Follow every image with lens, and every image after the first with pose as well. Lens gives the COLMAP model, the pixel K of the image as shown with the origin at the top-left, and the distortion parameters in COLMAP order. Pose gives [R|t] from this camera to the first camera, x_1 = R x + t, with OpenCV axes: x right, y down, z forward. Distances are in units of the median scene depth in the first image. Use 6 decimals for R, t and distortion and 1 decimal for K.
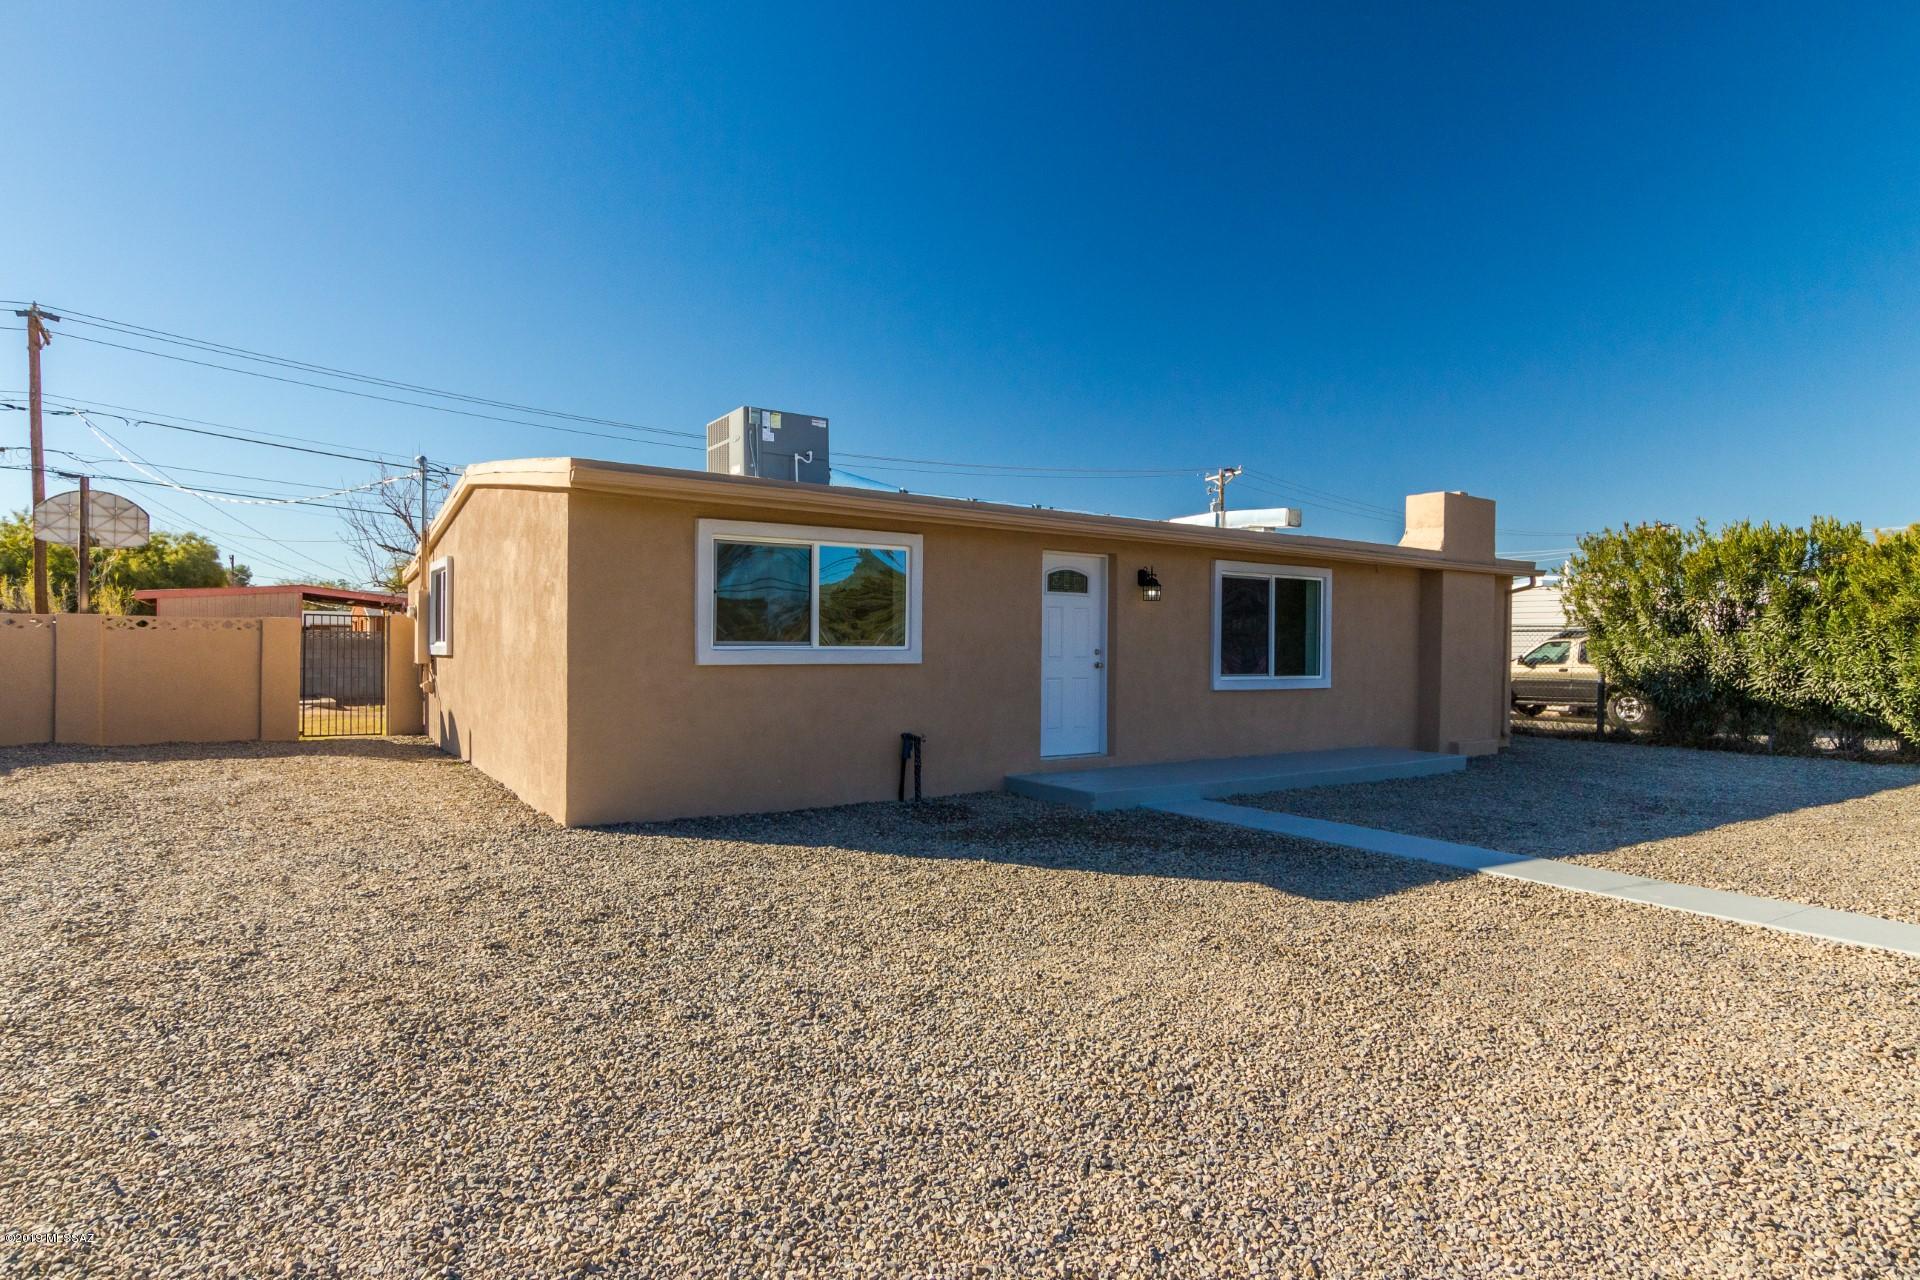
lens RADIAL K [[892.1, 0, 960.0], [0, 892.1, 640.0], [0, 0, 1]] dist [0.001258, -0.000799]
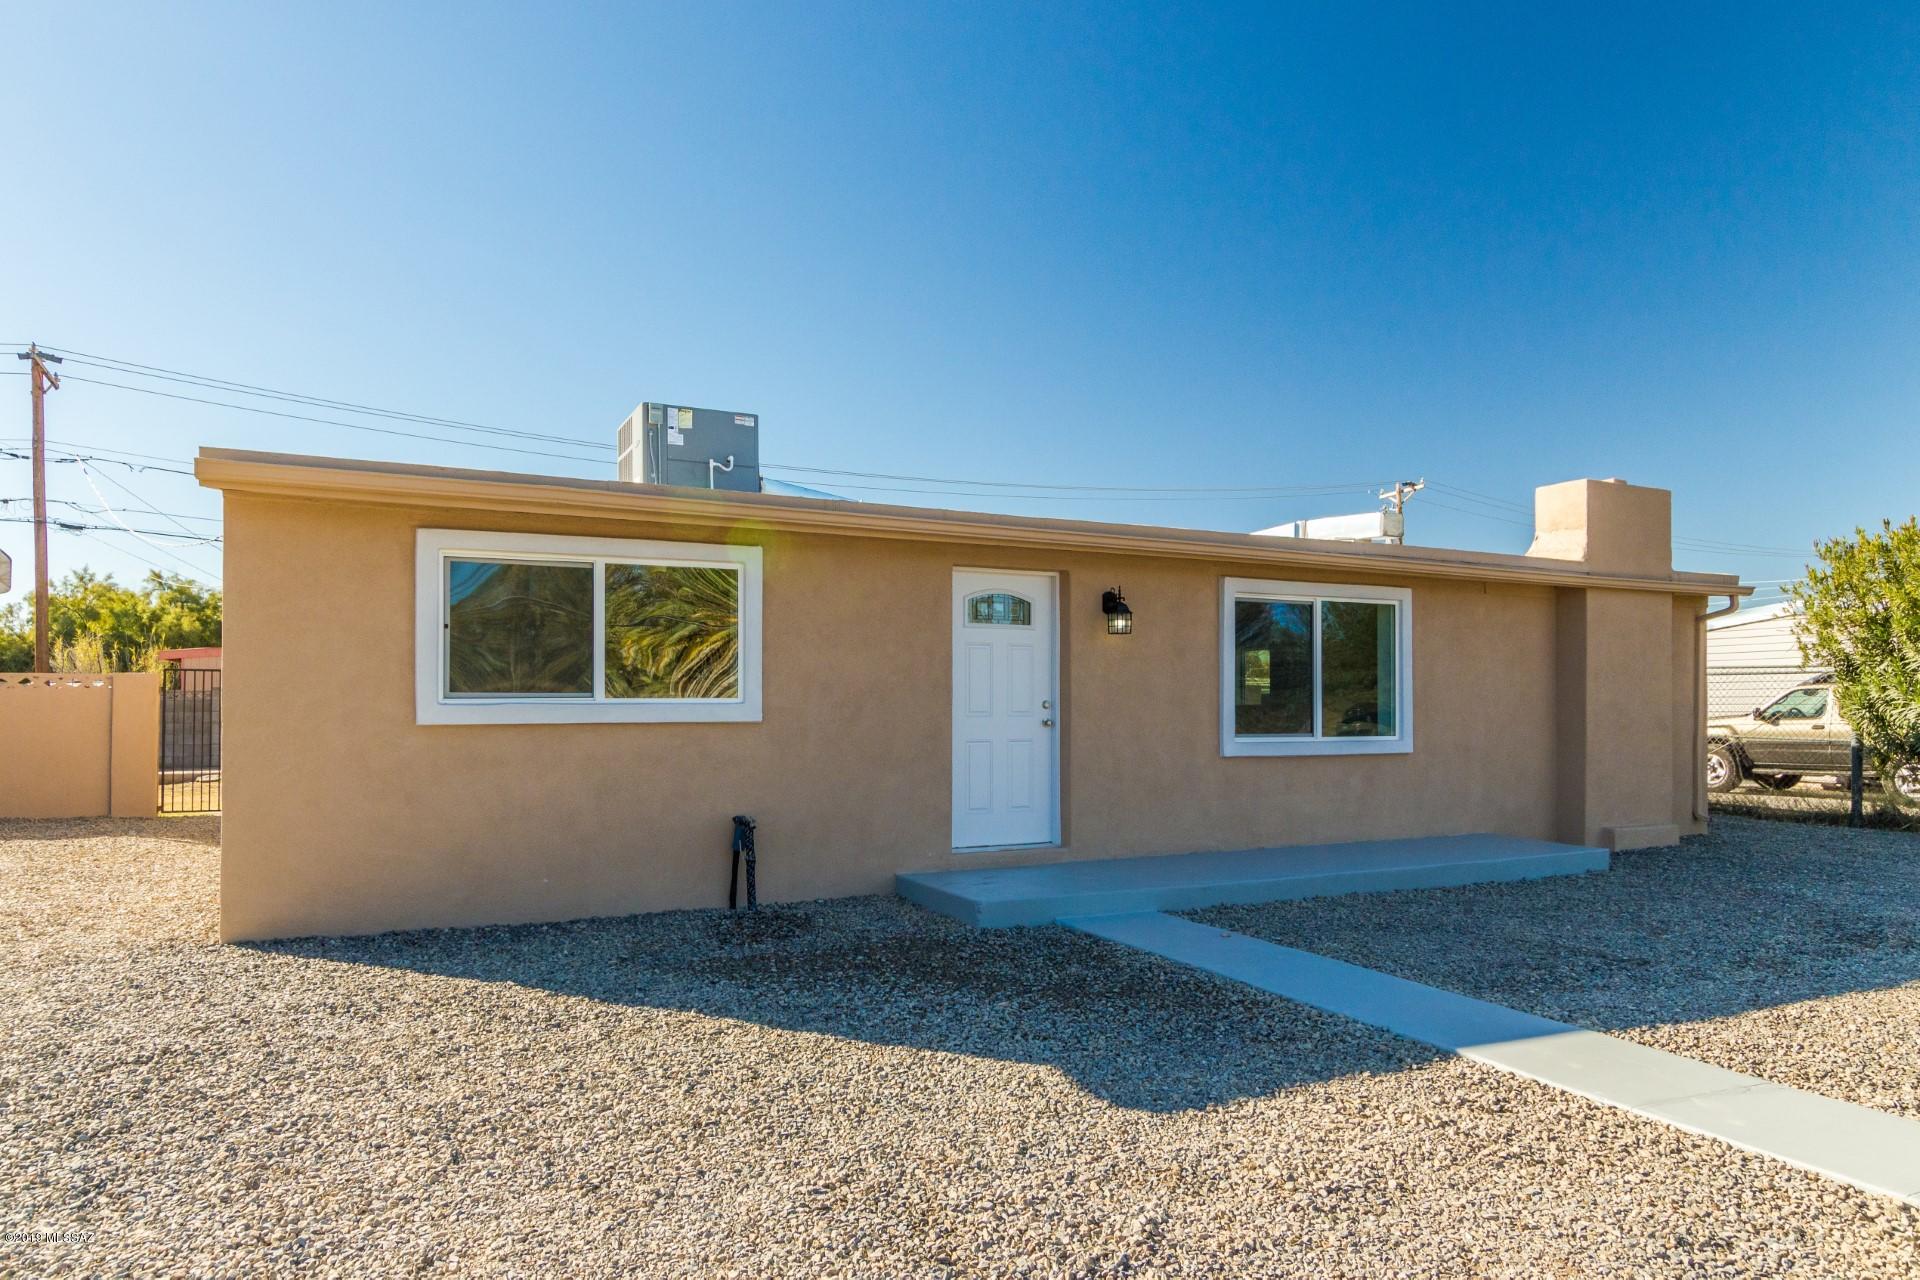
lens RADIAL K [[1040.1, 0, 958.3], [0, 1040.1, 682.5], [0, 0, 1]] dist [0.001122, -0.001113]
pose [[0.991928, -0.010749, -0.126344, 0.148553], [0.008985, 0.999854, -0.014521, 0.005337], [0.126482, 0.013269, 0.991880, 0.109684]]
